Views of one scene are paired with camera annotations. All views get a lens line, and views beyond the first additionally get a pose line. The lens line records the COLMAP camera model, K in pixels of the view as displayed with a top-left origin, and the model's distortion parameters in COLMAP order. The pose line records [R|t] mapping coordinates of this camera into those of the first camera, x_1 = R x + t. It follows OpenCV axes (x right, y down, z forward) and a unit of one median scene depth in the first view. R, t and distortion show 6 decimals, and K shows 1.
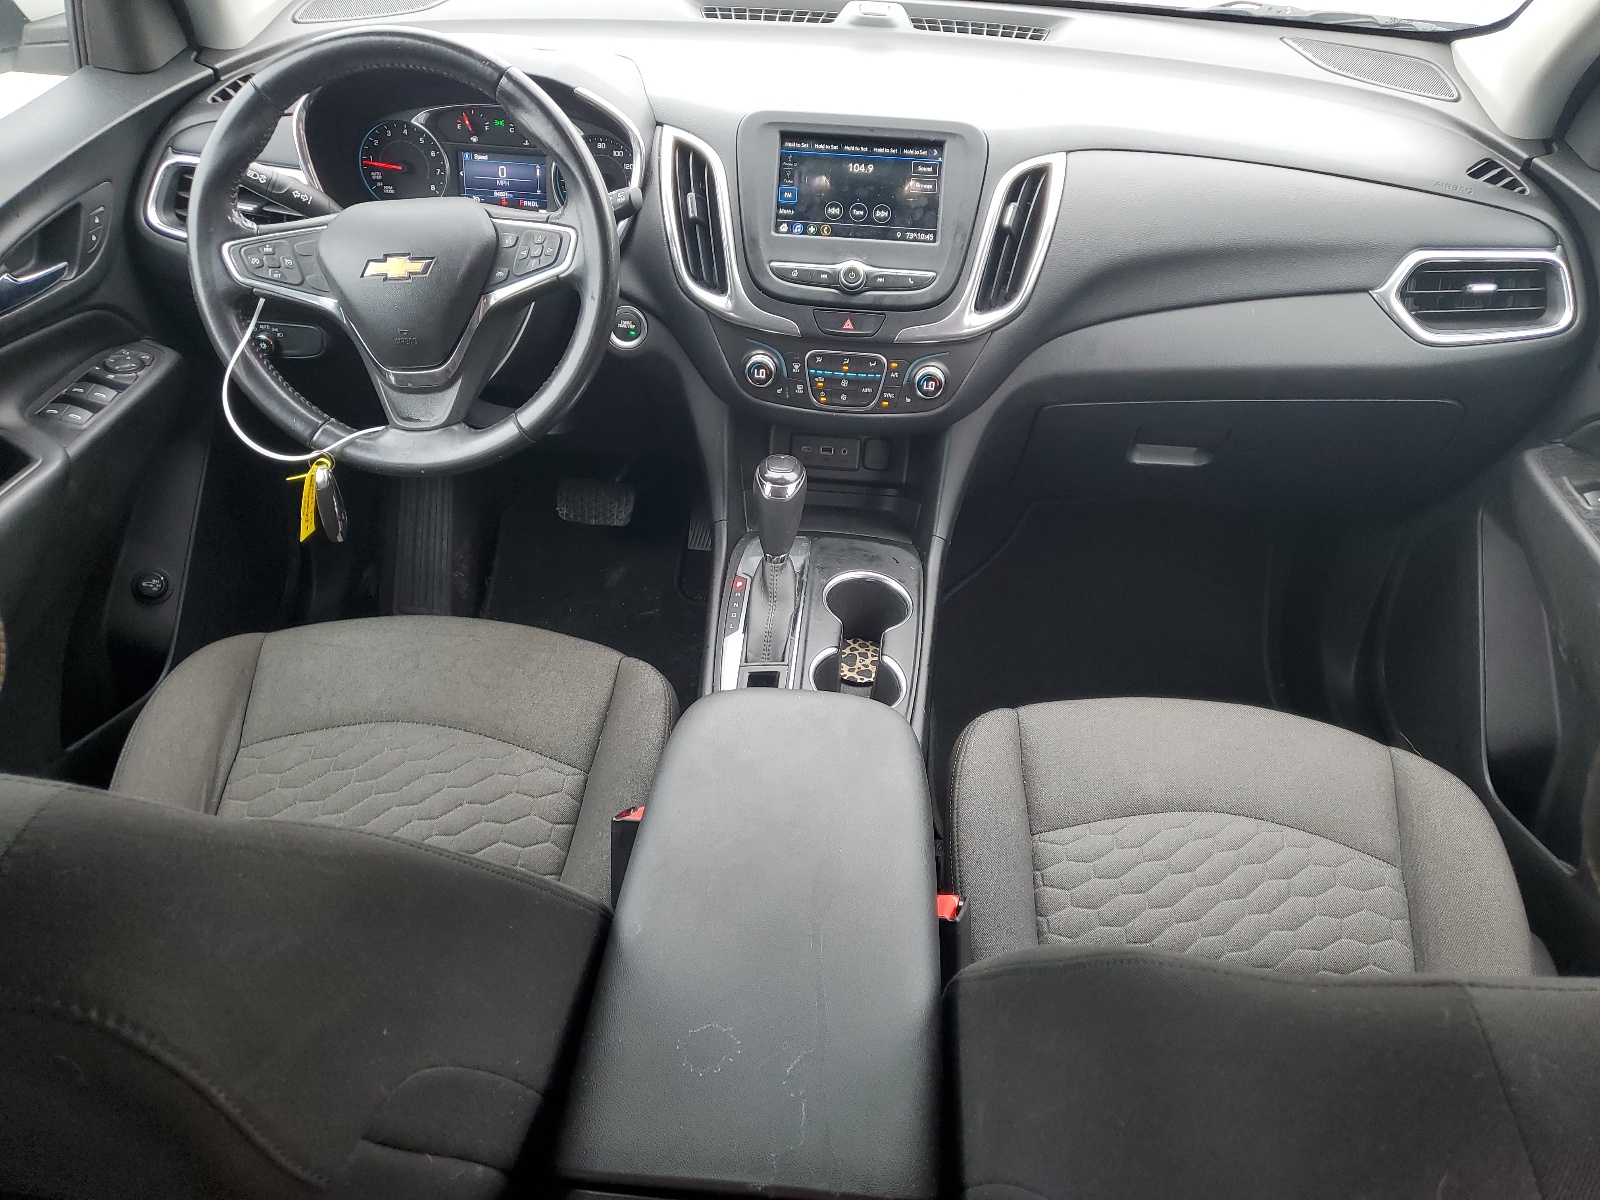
lens RADIAL K [[1222.3, 0, 798.9], [0, 1222.3, 597.9], [0, 0, 1]] dist [-0.002597, -0.002546]
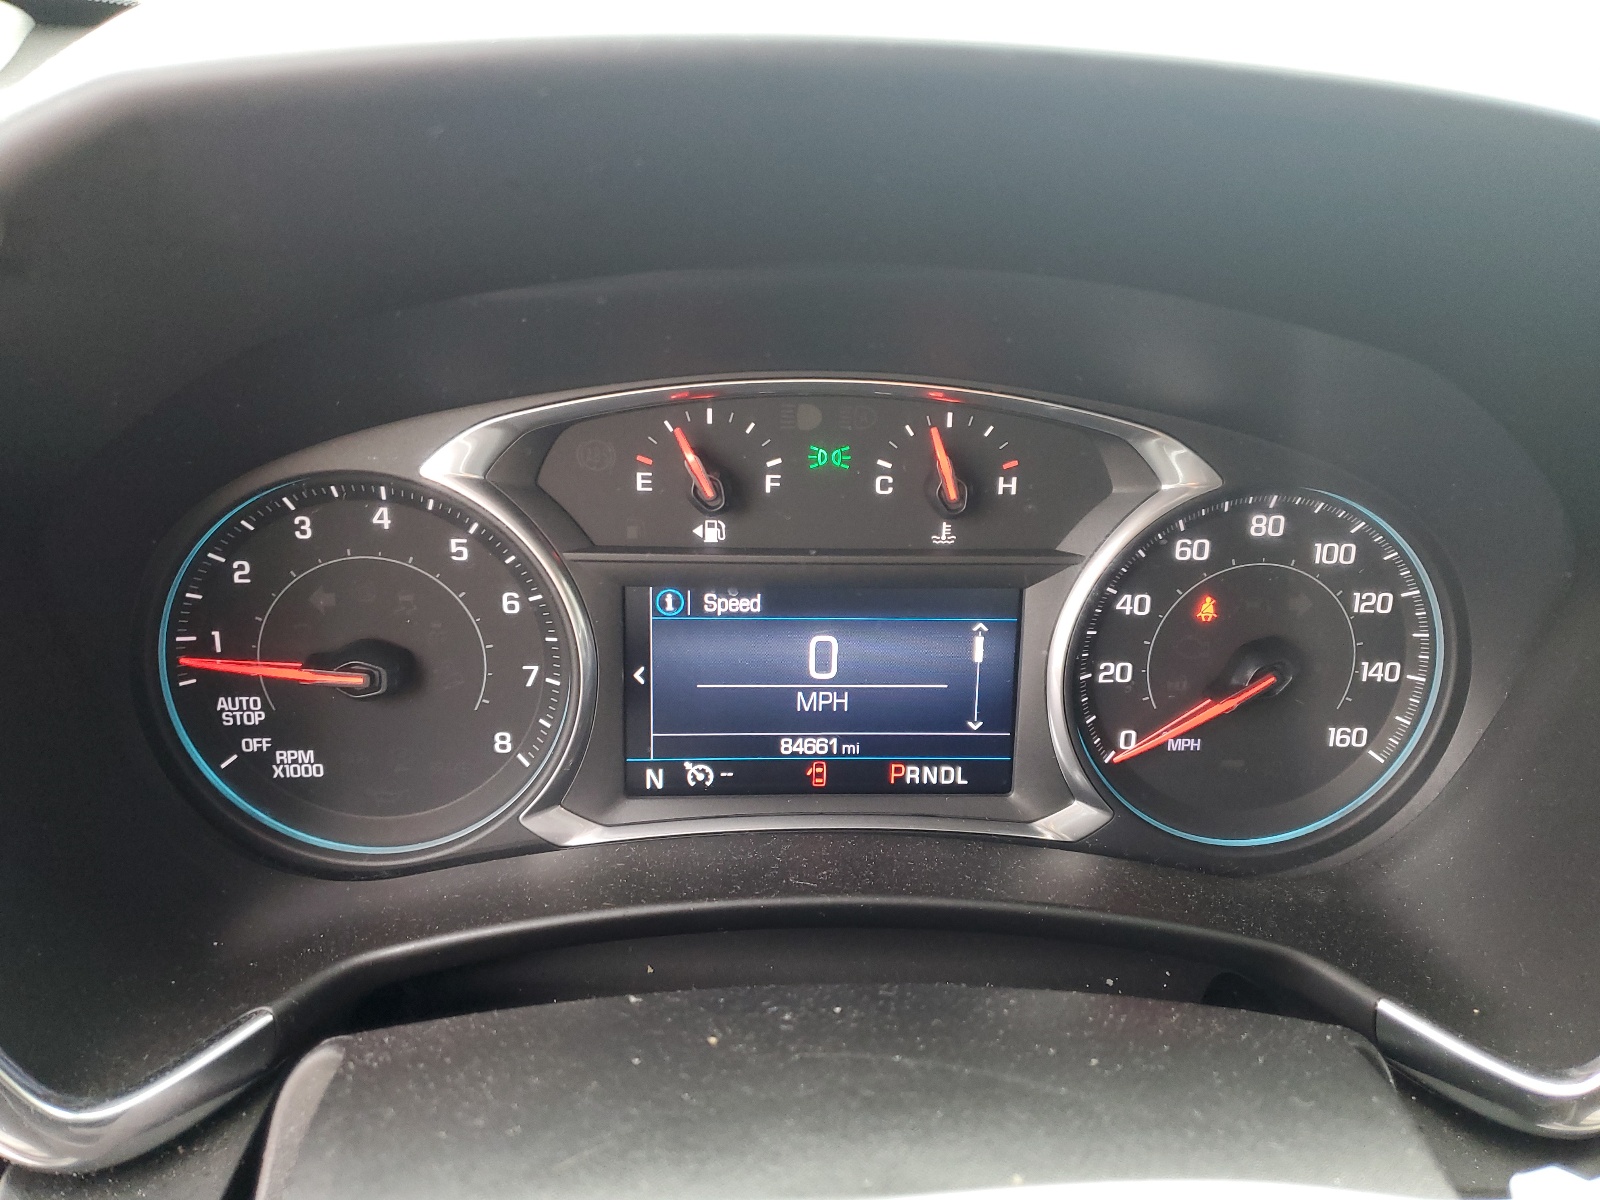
lens RADIAL K [[1222.3, 0, 800.0], [0, 1222.3, 602.0], [0, 0, 1]] dist [-0.002597, -0.002546]
pose [[0.988107, -0.069470, 0.137180, -0.278825], [0.096476, 0.974772, -0.201274, -0.314750], [-0.119736, 0.212115, 0.969882, 0.780622]]
